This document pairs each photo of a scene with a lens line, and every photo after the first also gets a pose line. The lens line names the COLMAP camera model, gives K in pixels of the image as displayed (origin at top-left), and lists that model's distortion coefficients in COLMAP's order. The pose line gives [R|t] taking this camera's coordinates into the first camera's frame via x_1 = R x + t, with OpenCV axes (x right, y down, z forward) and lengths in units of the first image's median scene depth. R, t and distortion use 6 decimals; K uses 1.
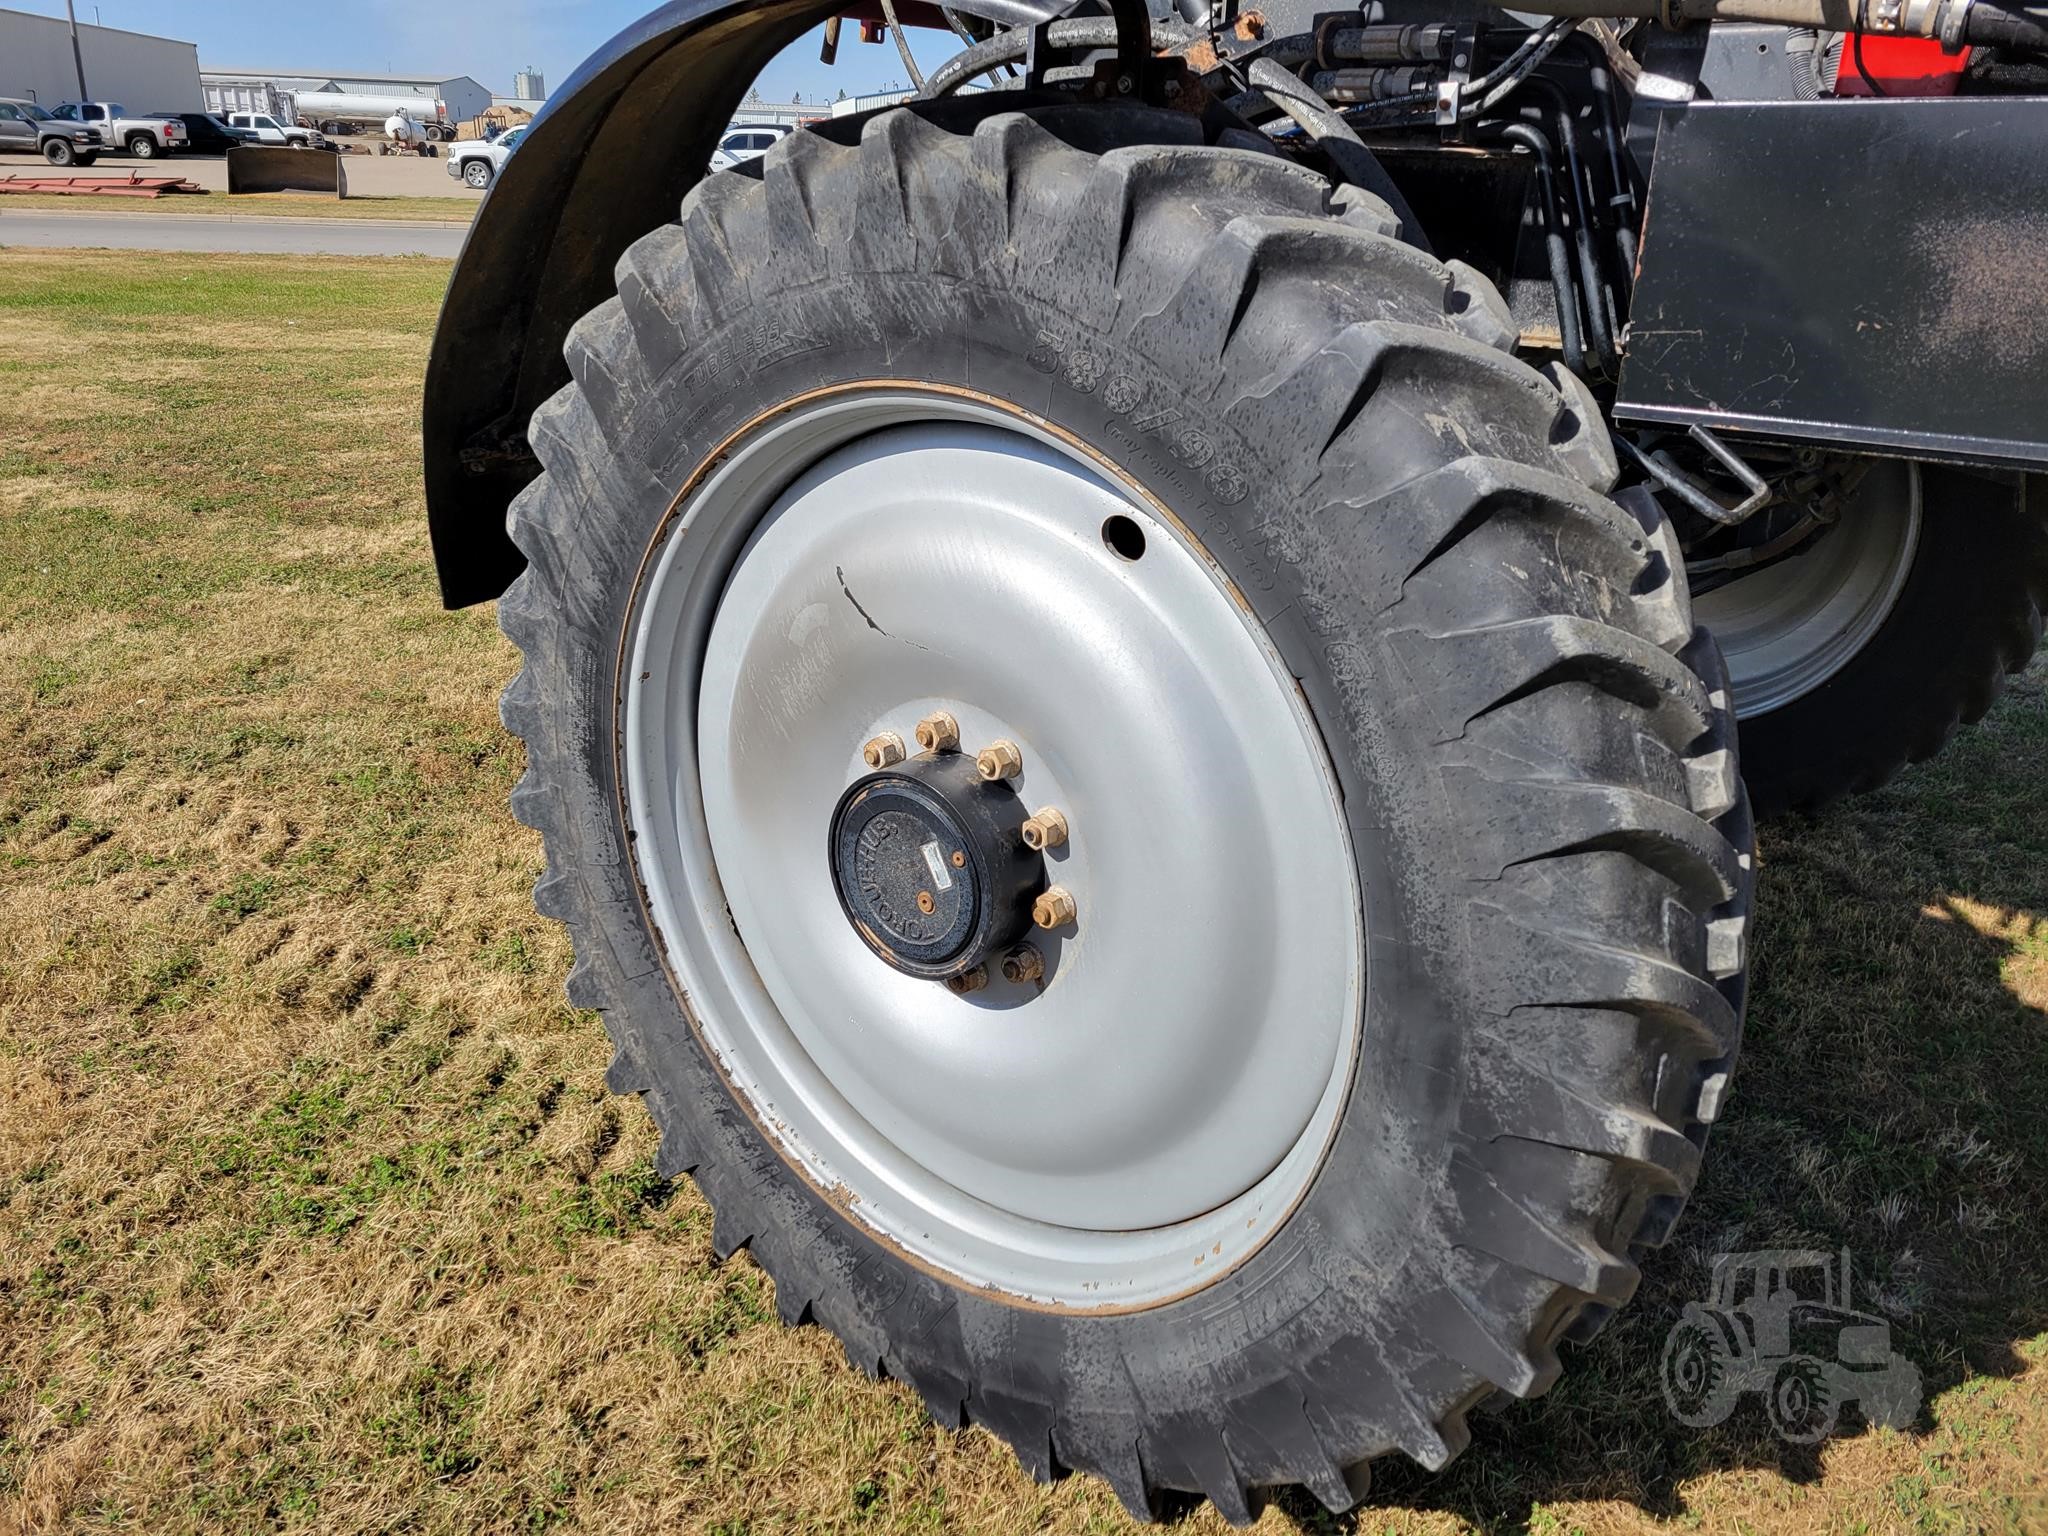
lens RADIAL K [[1538.3, 0, 1000.9], [0, 1538.3, 751.4], [0, 0, 1]] dist [0.049069, -0.018795]
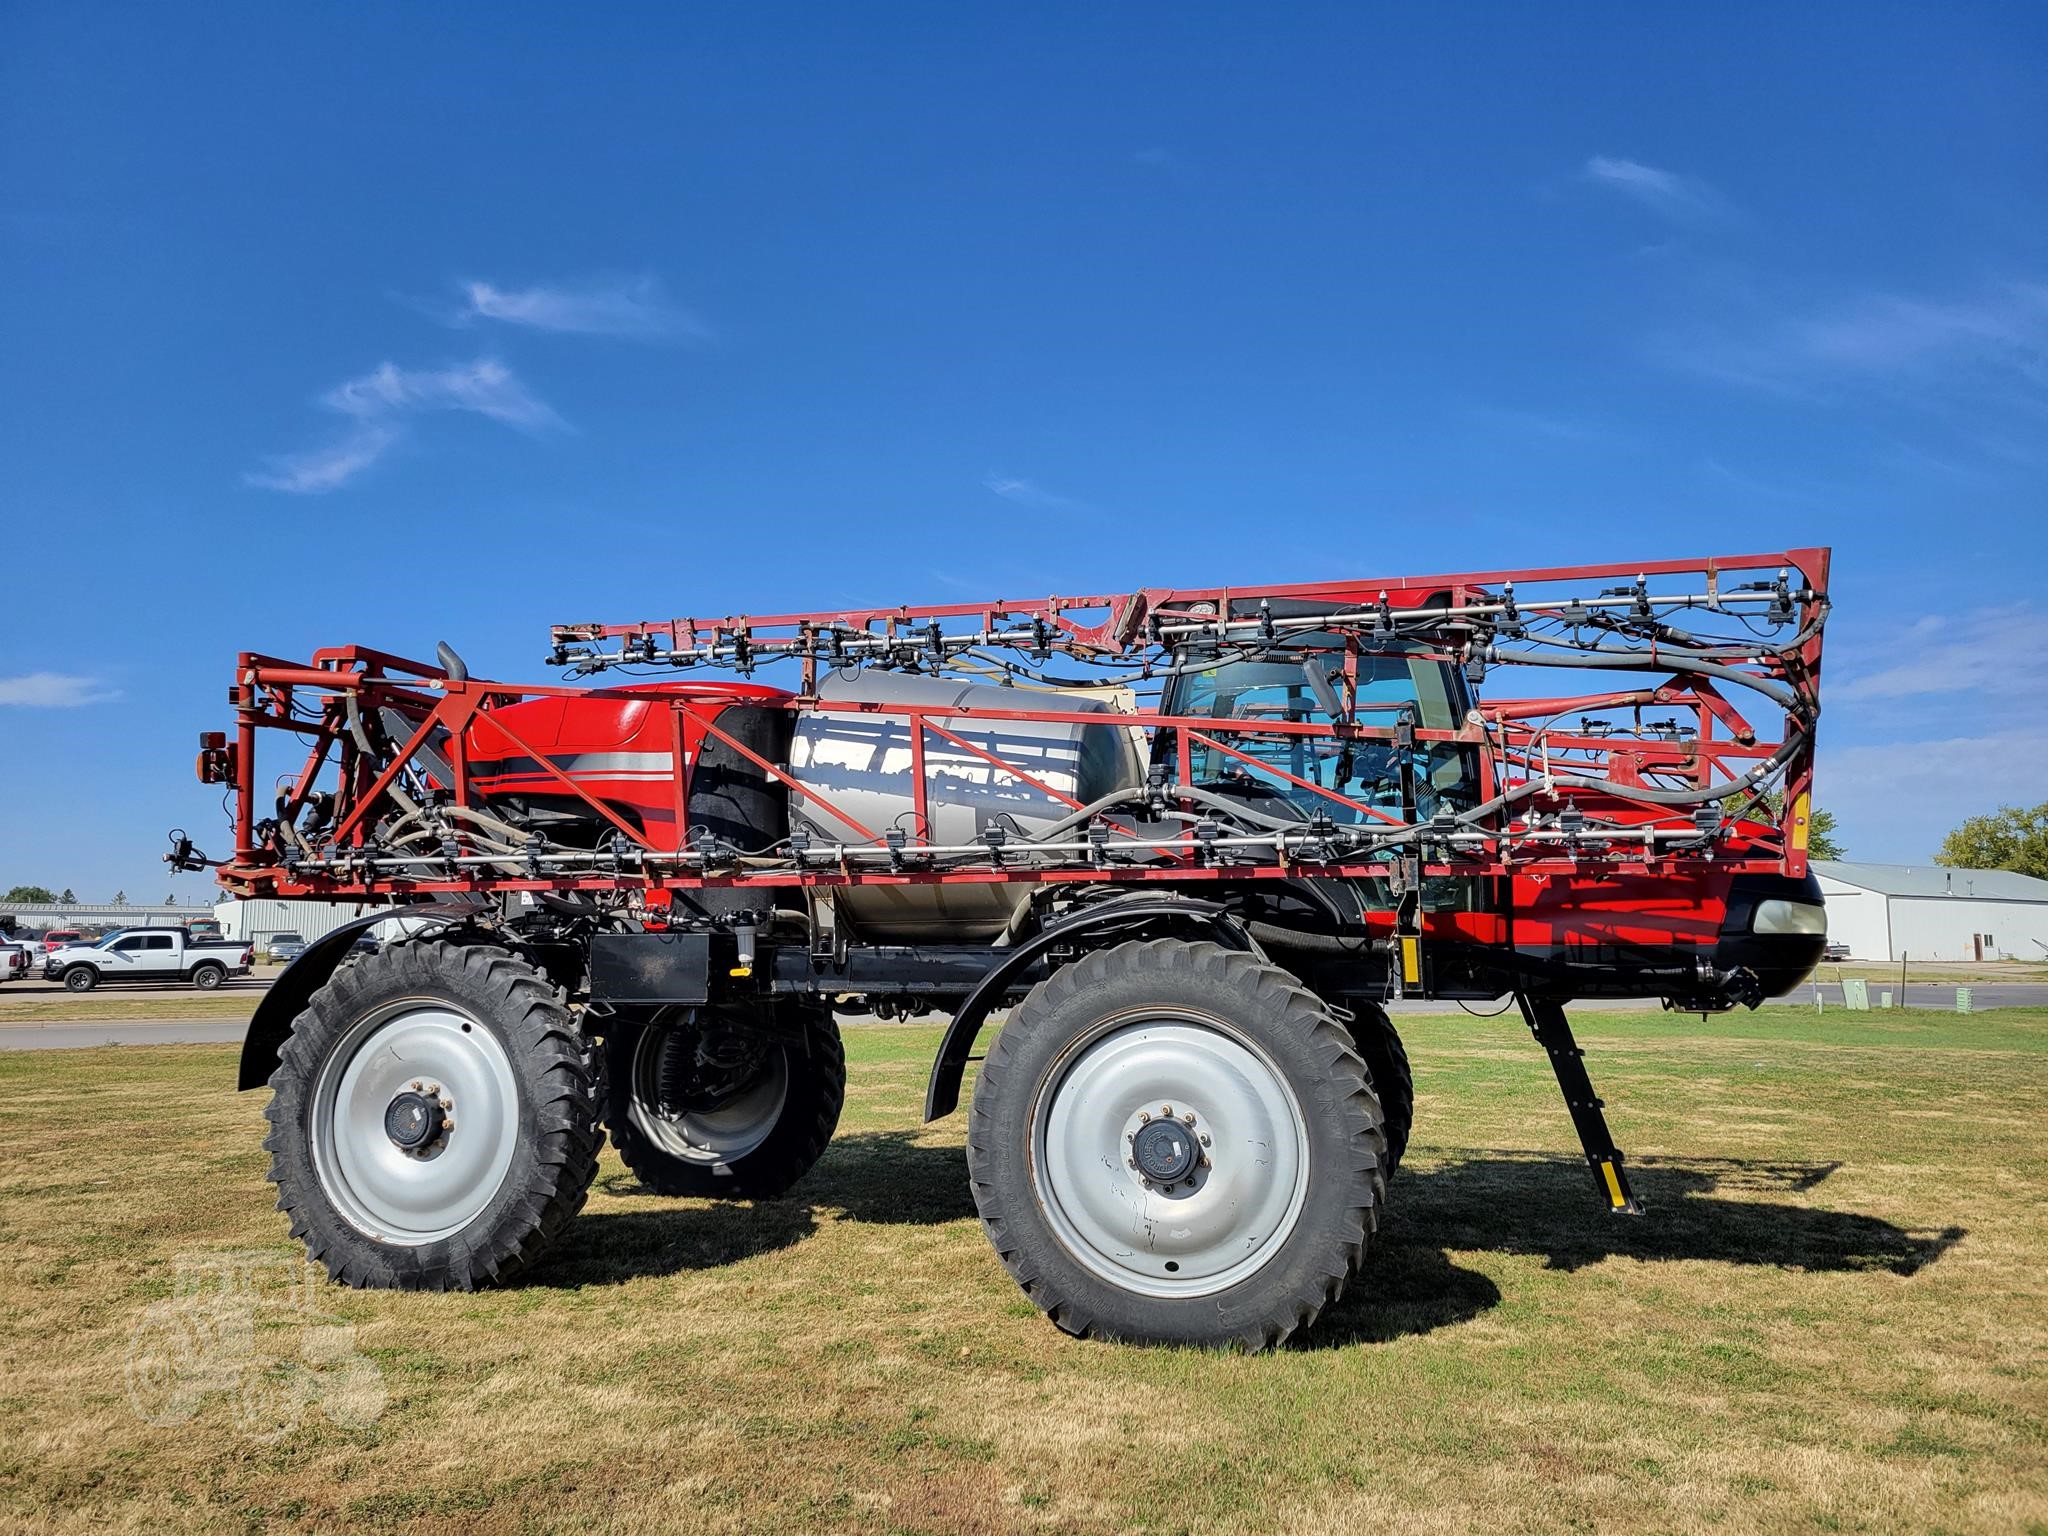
lens RADIAL K [[1525.5, 0, 1017.3], [0, 1525.5, 752.5], [0, 0, 1]] dist [0.039352, -0.001357]
pose [[0.928127, 0.024304, 0.371470, -0.091643], [0.153097, 0.884655, -0.440395, 1.129241], [-0.339325, 0.465613, 0.817351, -2.945293]]
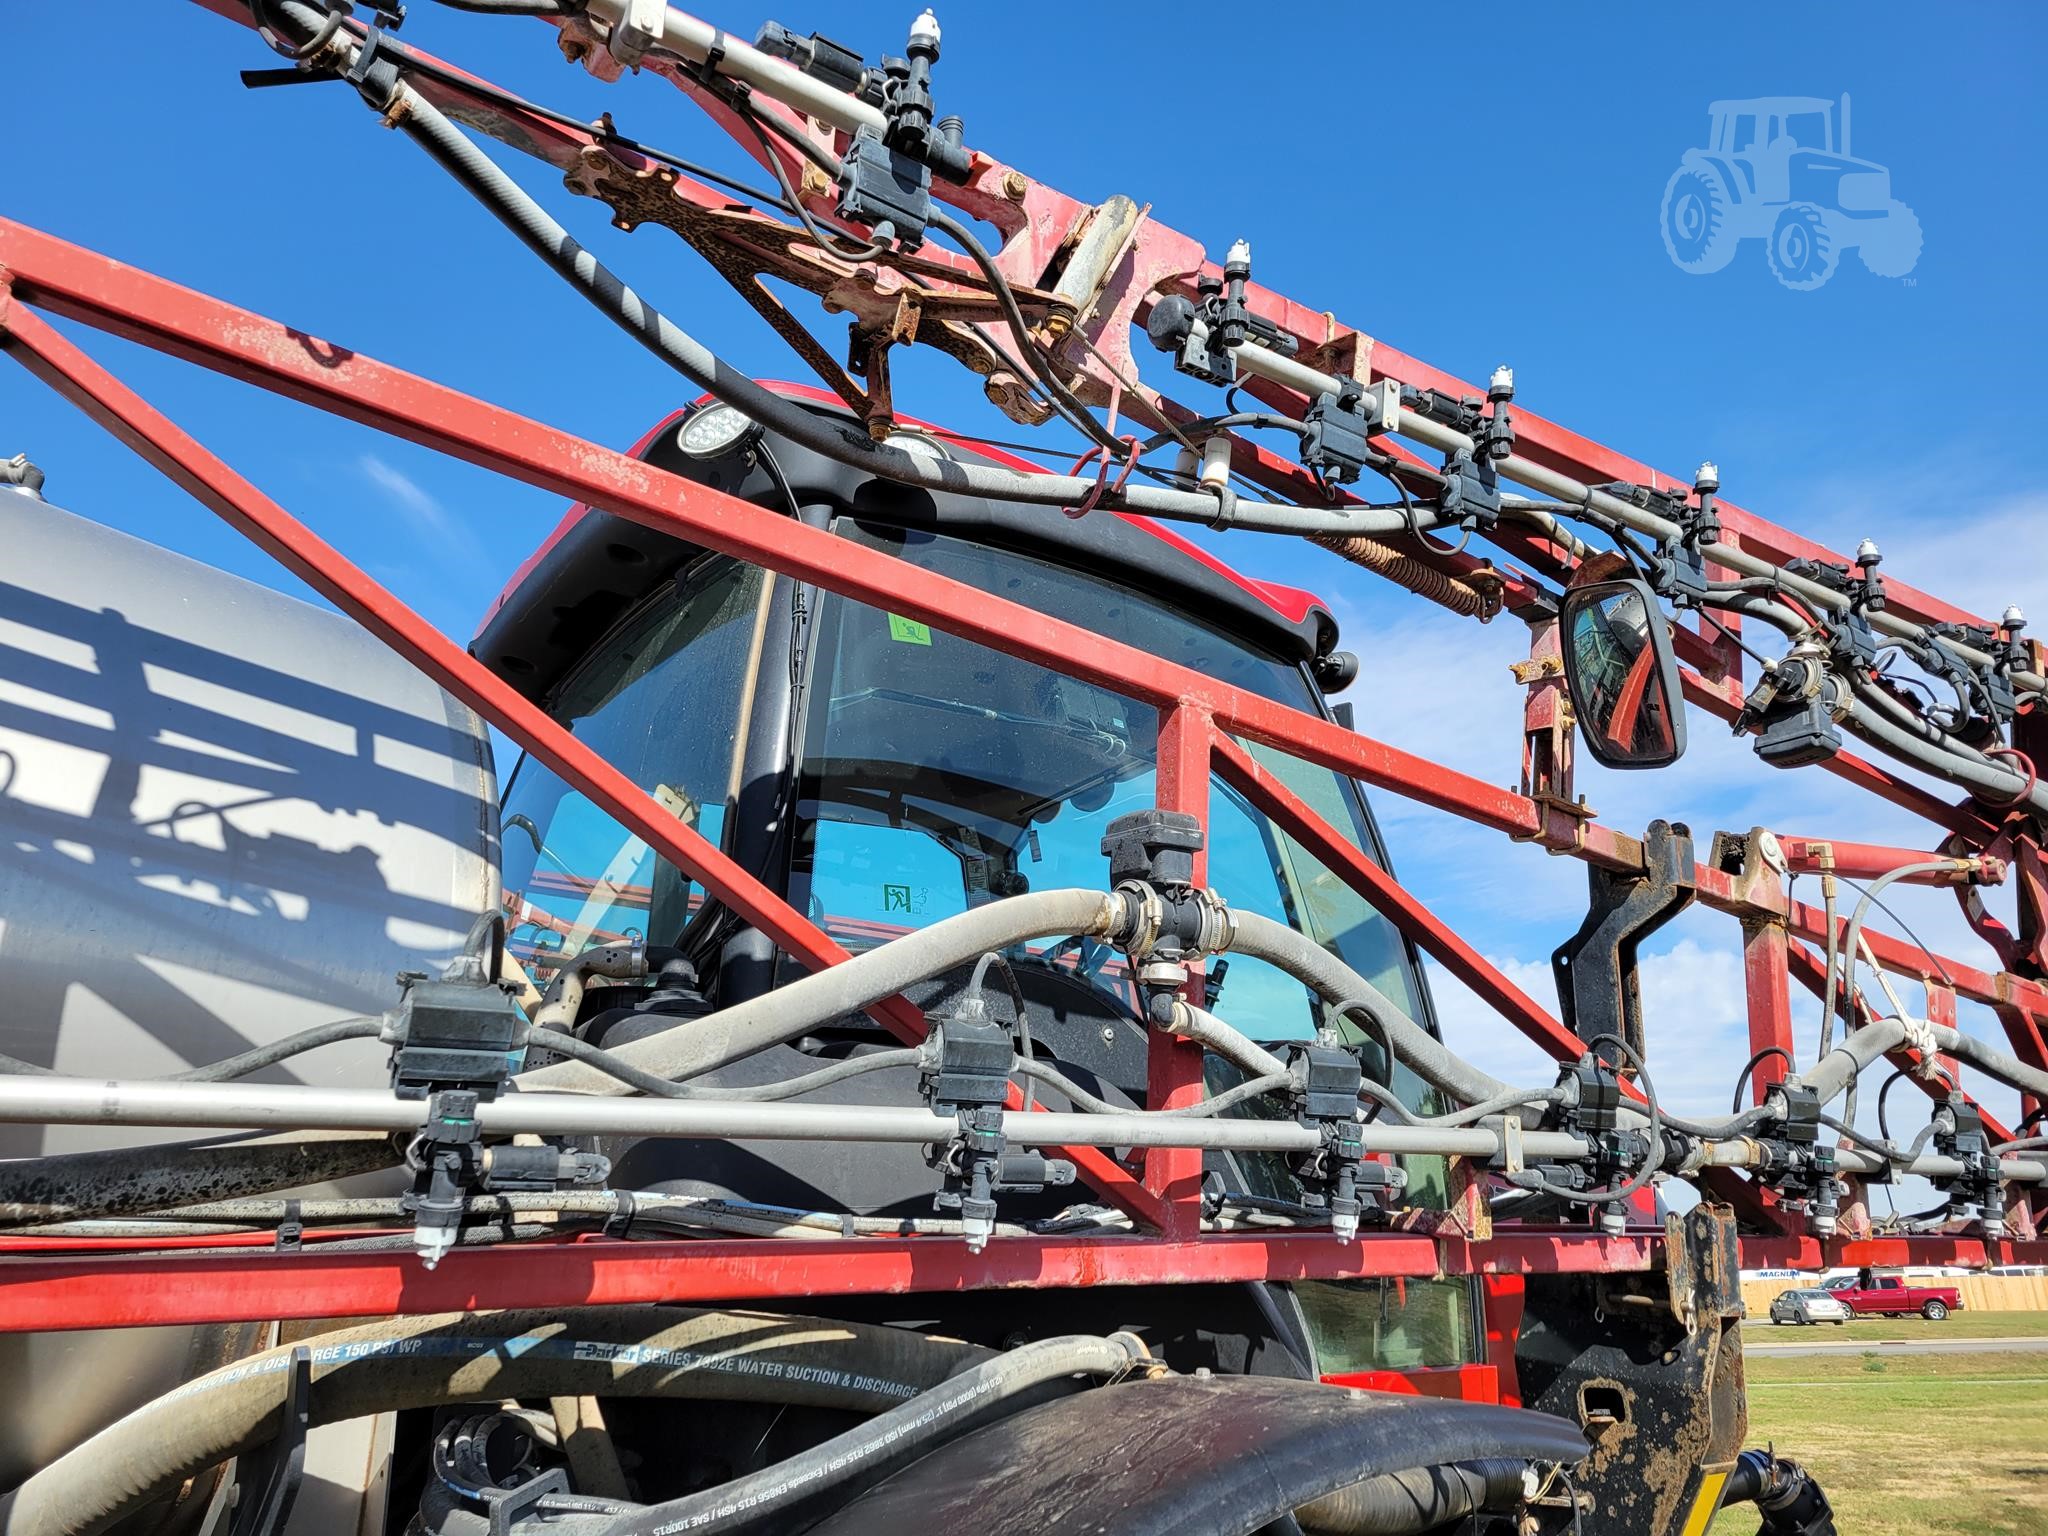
lens RADIAL K [[1525.5, 0, 1017.3], [0, 1525.5, 752.5], [0, 0, 1]] dist [0.039352, -0.001357]
pose [[0.267265, 0.296524, 0.916866, 0.613789], [0.382721, 0.840550, -0.383406, -0.002595], [-0.884361, 0.453374, 0.111163, -0.346931]]
